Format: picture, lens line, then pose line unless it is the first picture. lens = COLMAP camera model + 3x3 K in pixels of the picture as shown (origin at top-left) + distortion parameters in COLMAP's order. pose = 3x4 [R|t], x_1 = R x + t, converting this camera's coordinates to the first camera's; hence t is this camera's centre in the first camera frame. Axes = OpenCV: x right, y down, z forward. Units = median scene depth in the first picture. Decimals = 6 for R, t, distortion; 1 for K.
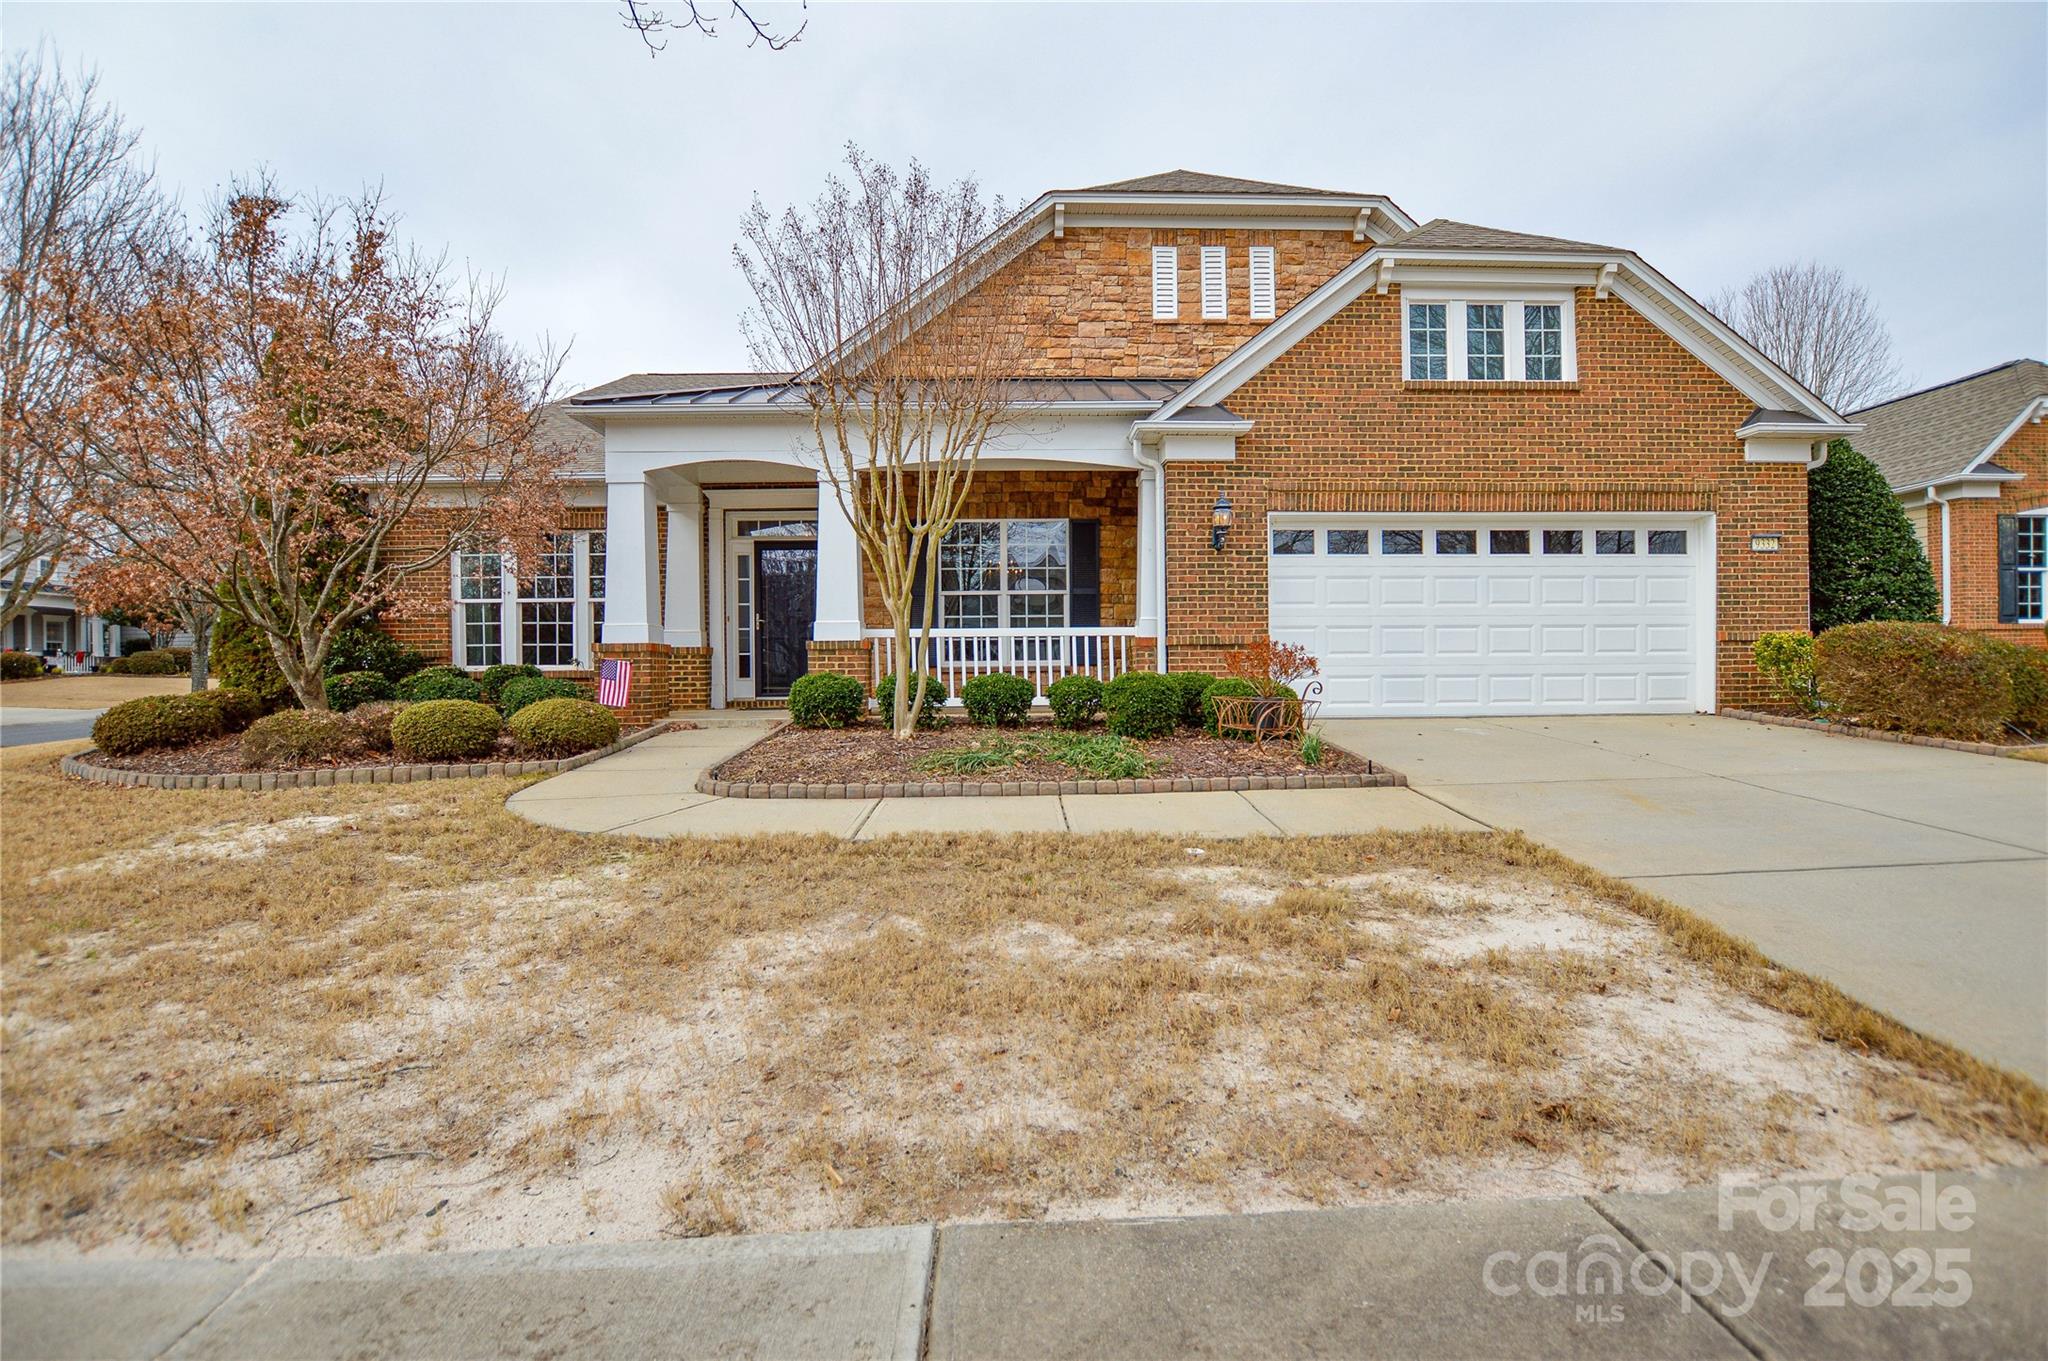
lens RADIAL K [[921.5, 0, 1026.8], [0, 921.5, 677.9], [0, 0, 1]] dist [-0.018210, -0.000080]
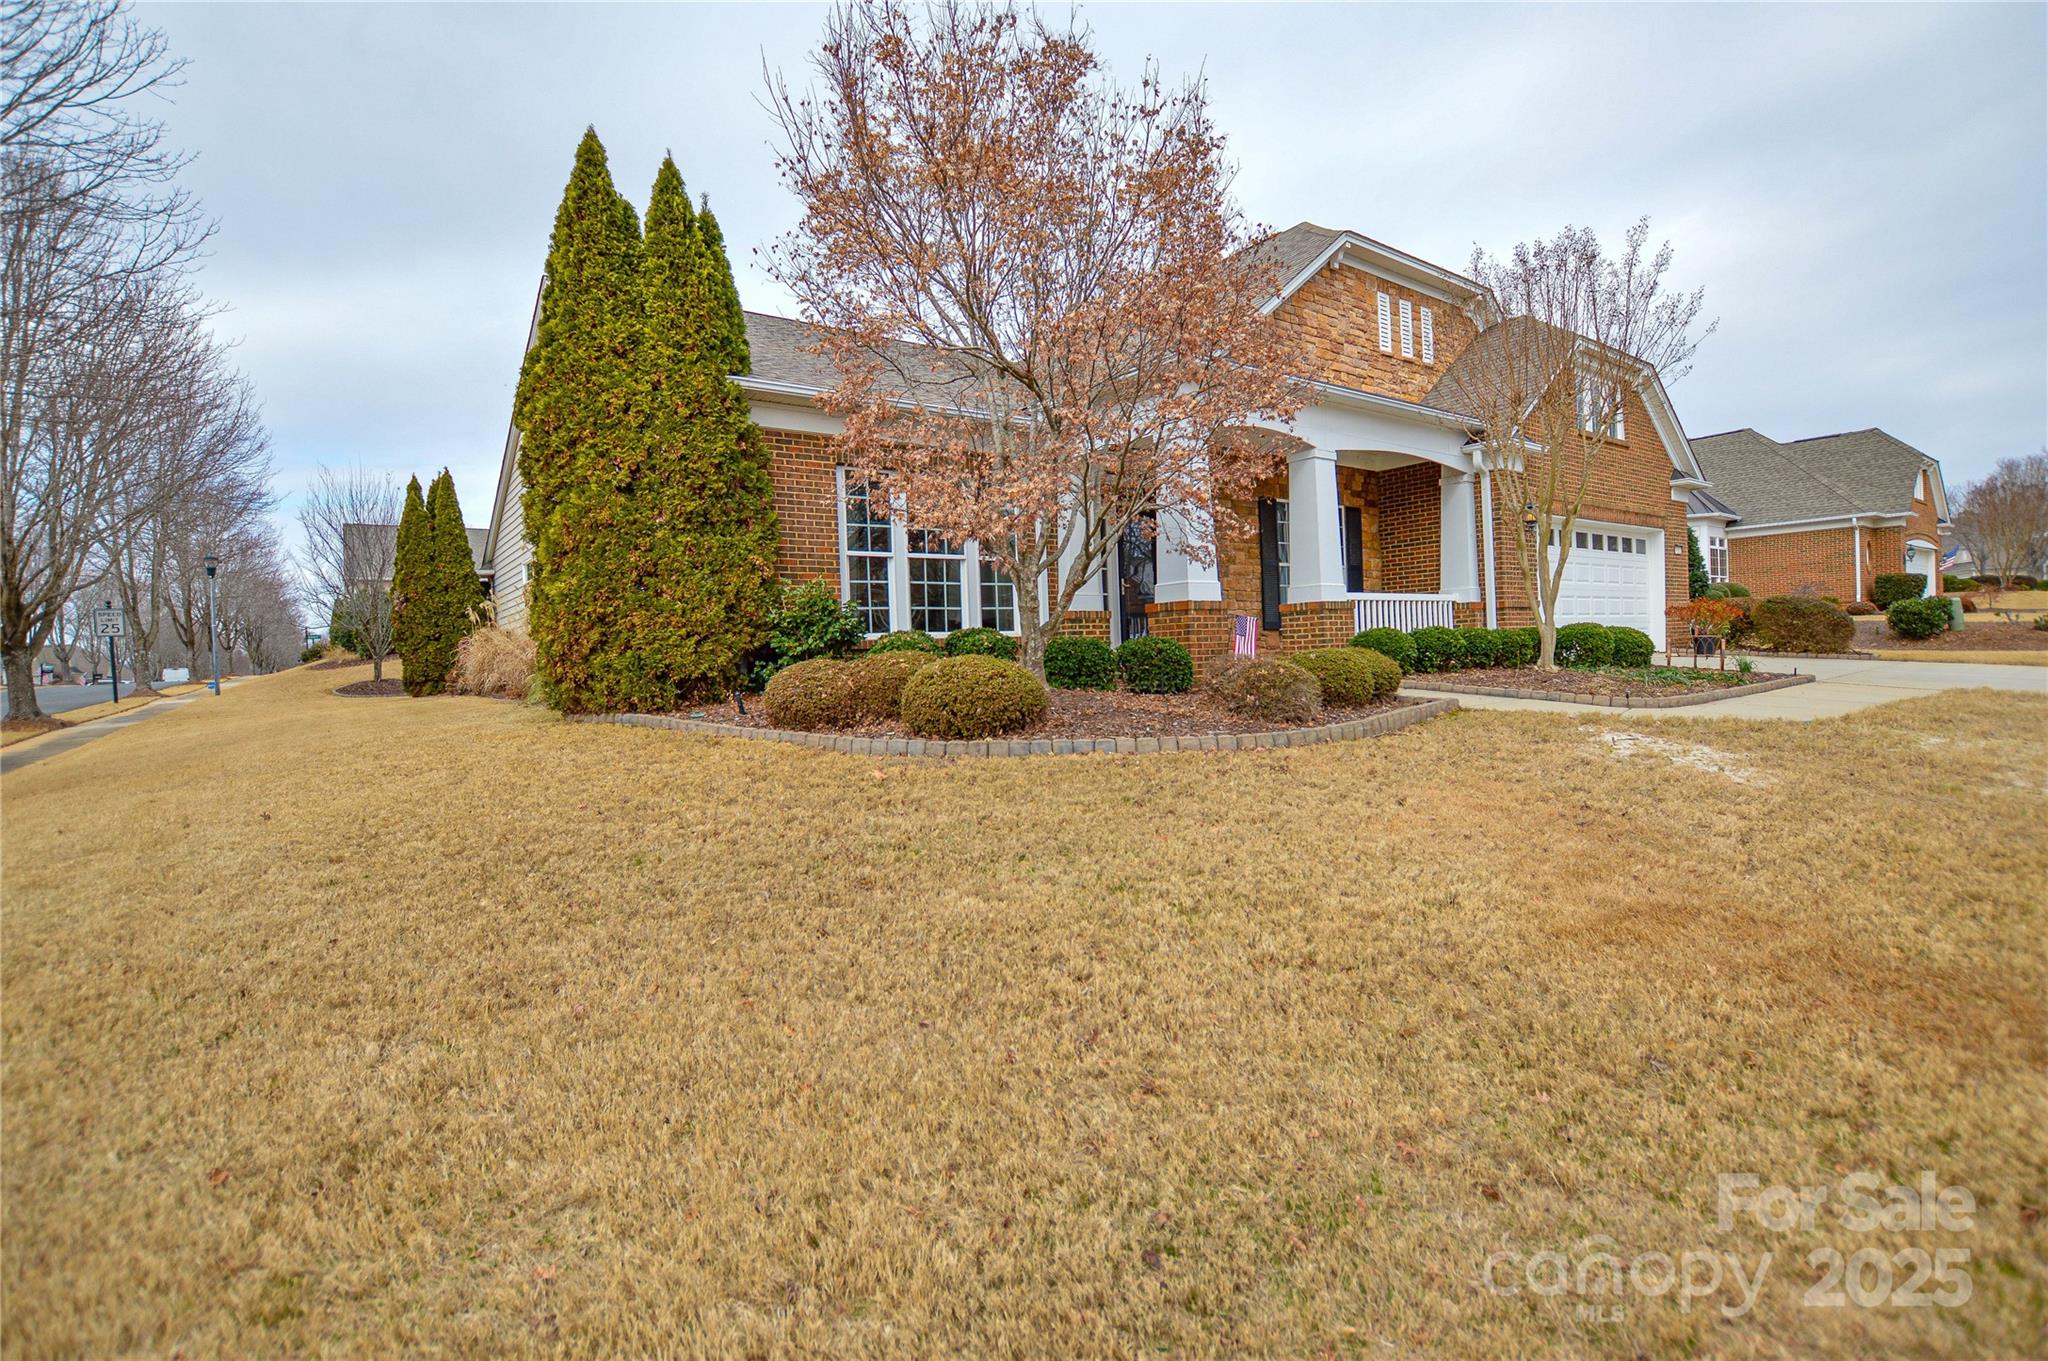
lens RADIAL K [[921.5, 0, 1026.8], [0, 921.5, 677.9], [0, 0, 1]] dist [-0.018210, -0.000080]
pose [[0.813959, -0.040570, 0.579504, -0.998537], [0.030890, 0.999170, 0.026563, 0.009315], [-0.580101, -0.003720, 0.814536, 0.257339]]
